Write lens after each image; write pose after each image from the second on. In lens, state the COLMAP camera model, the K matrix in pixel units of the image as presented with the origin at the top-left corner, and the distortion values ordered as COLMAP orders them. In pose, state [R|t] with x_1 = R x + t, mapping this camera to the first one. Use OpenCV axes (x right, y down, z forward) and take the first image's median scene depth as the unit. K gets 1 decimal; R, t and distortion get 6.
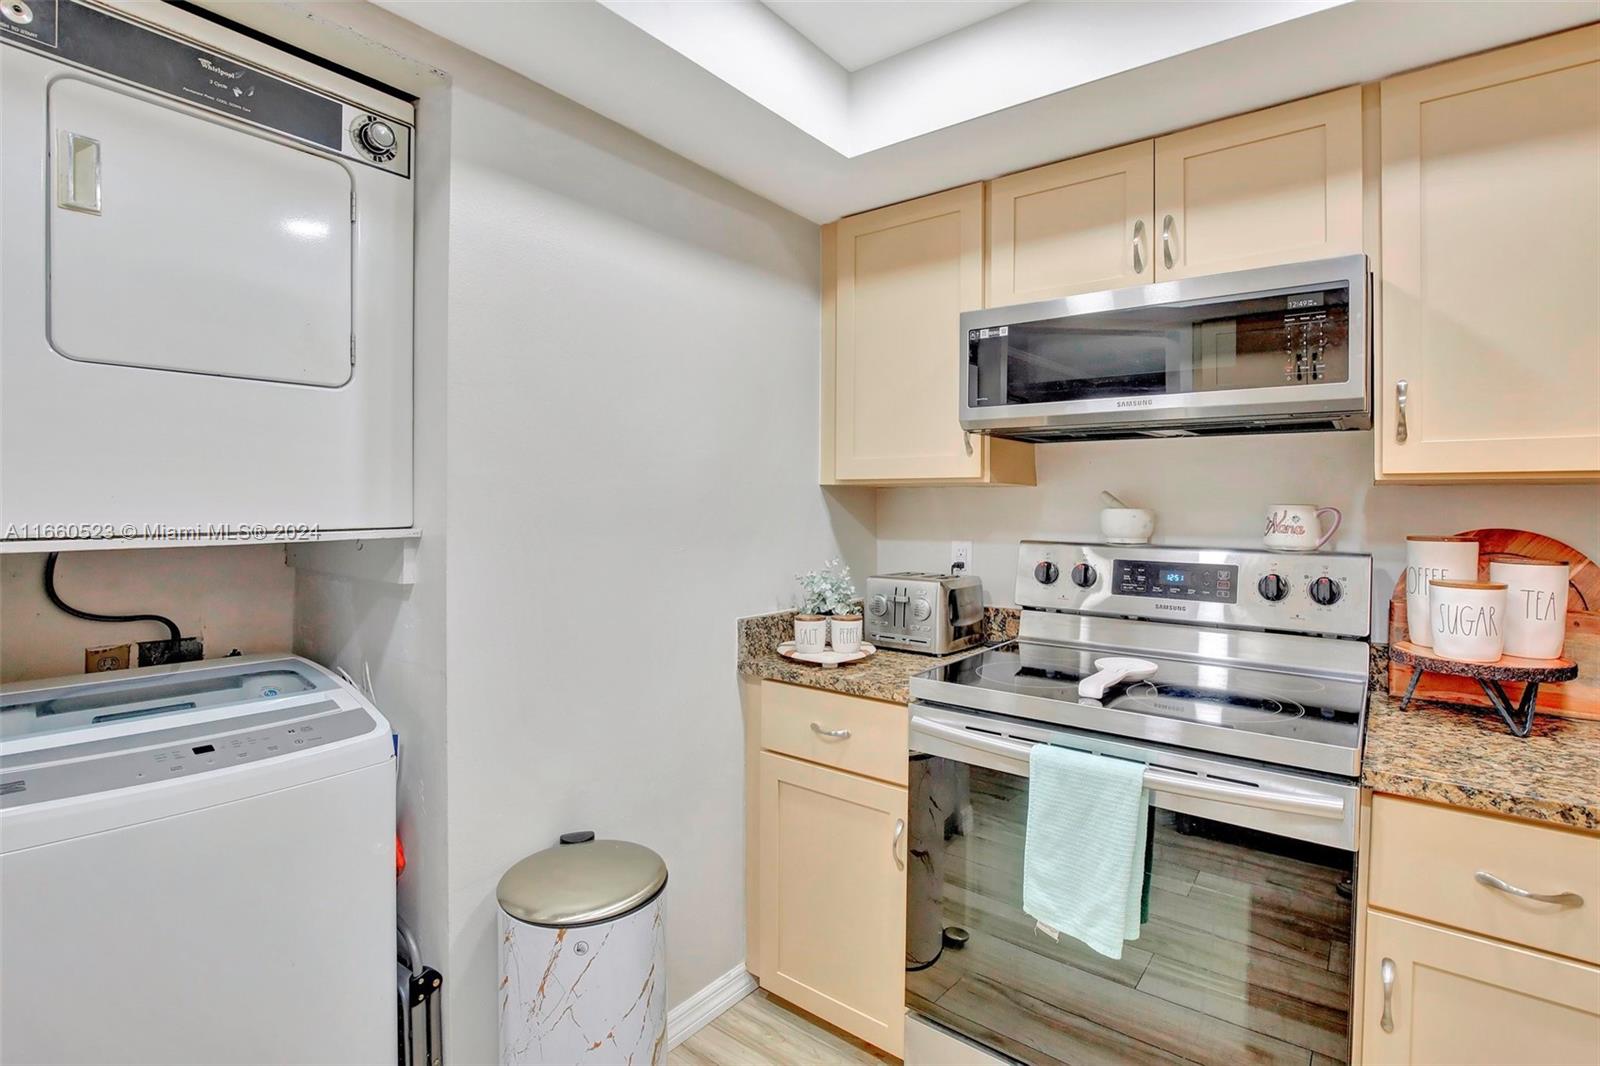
lens RADIAL K [[756.6, 0, 805.9], [0, 756.6, 508.6], [0, 0, 1]] dist [-0.031414, 0.000478]
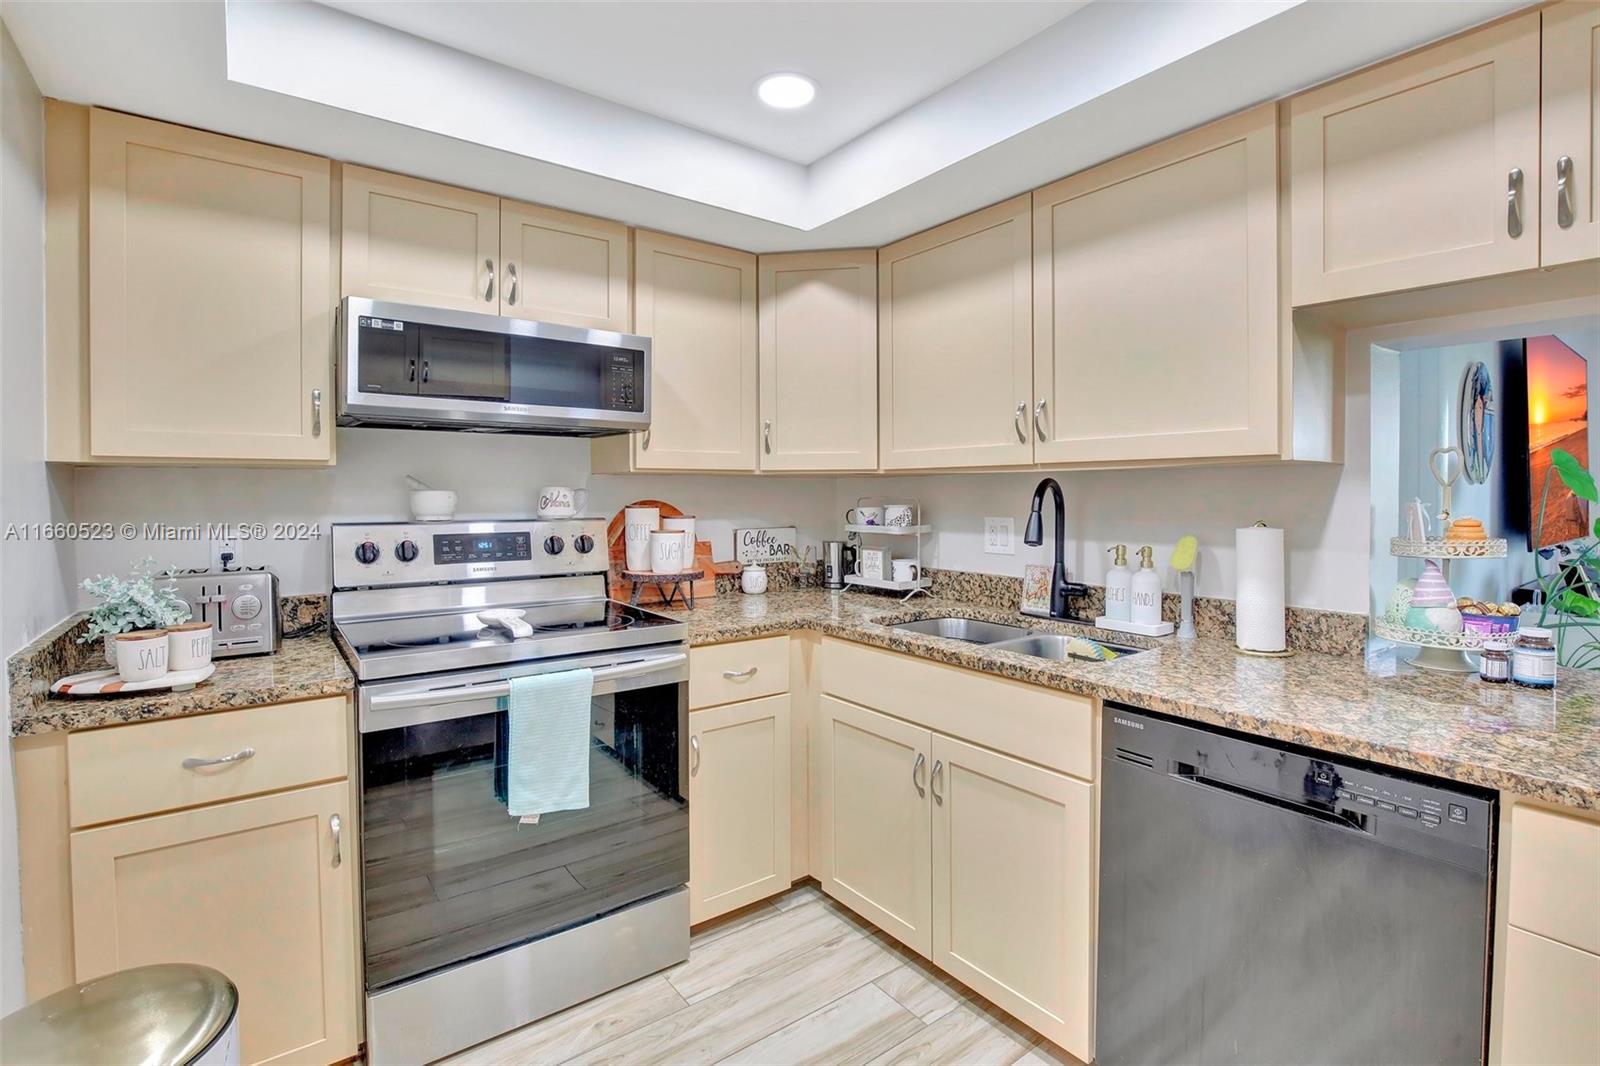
lens RADIAL K [[756.6, 0, 805.9], [0, 756.6, 508.6], [0, 0, 1]] dist [-0.031414, 0.000478]
pose [[0.252771, -0.031570, 0.967011, -0.611943], [0.005827, 0.999499, 0.031108, -0.005657], [-0.967509, -0.002229, 0.252828, 0.166792]]
